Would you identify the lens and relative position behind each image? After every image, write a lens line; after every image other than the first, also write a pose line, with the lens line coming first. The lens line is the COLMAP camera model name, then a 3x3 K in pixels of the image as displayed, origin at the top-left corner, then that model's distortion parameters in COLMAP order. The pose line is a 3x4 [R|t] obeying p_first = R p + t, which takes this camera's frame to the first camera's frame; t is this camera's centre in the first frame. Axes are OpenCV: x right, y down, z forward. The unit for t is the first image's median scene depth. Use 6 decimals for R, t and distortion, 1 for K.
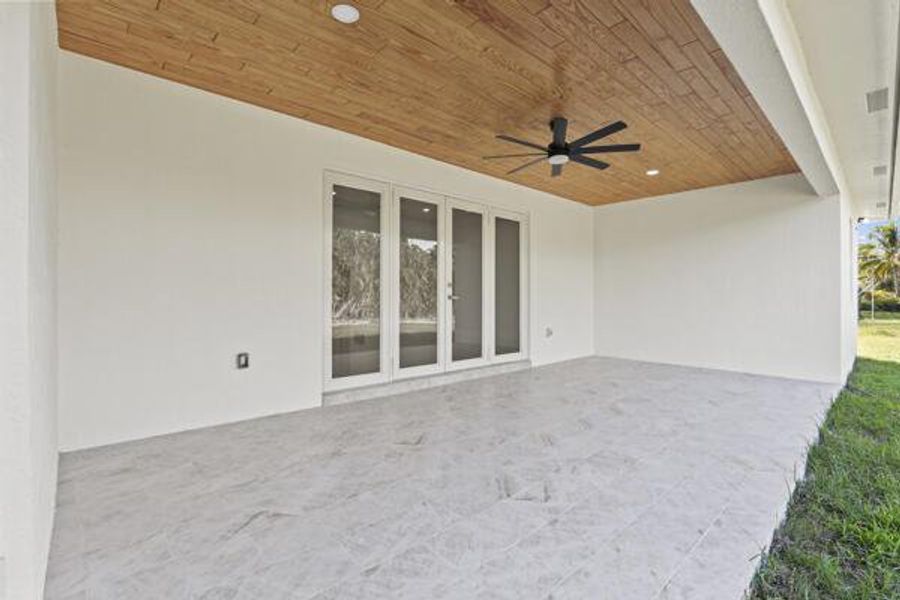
lens RADIAL K [[438.1, 0, 450.0], [0, 438.1, 300.0], [0, 0, 1]] dist [0.000115, -0.000382]
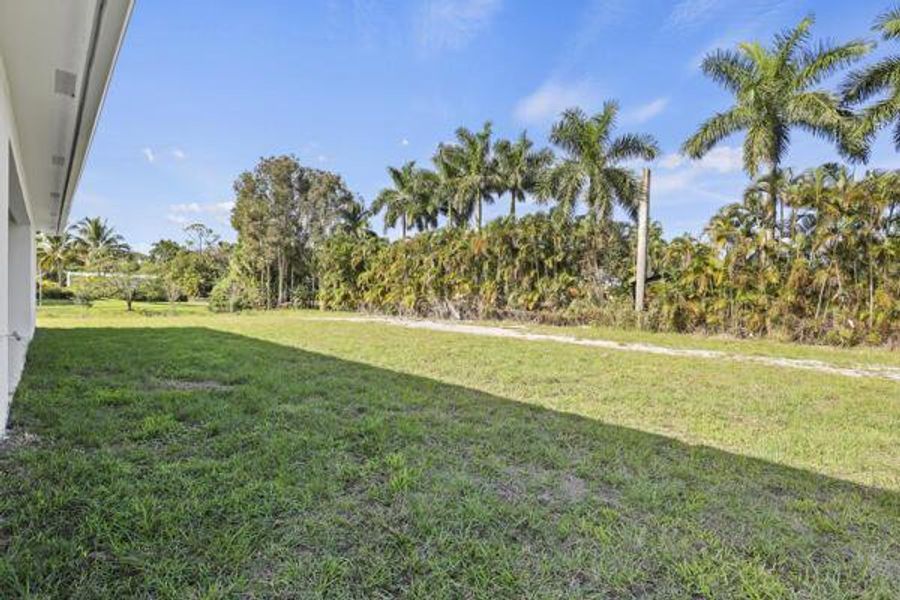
lens RADIAL K [[438.1, 0, 450.0], [0, 438.1, 300.0], [0, 0, 1]] dist [0.000115, -0.000382]
pose [[0.047621, -0.013506, 0.998774, -0.613452], [-0.010677, 0.999845, 0.014030, 0.010416], [-0.998808, -0.011332, 0.047469, -0.587929]]
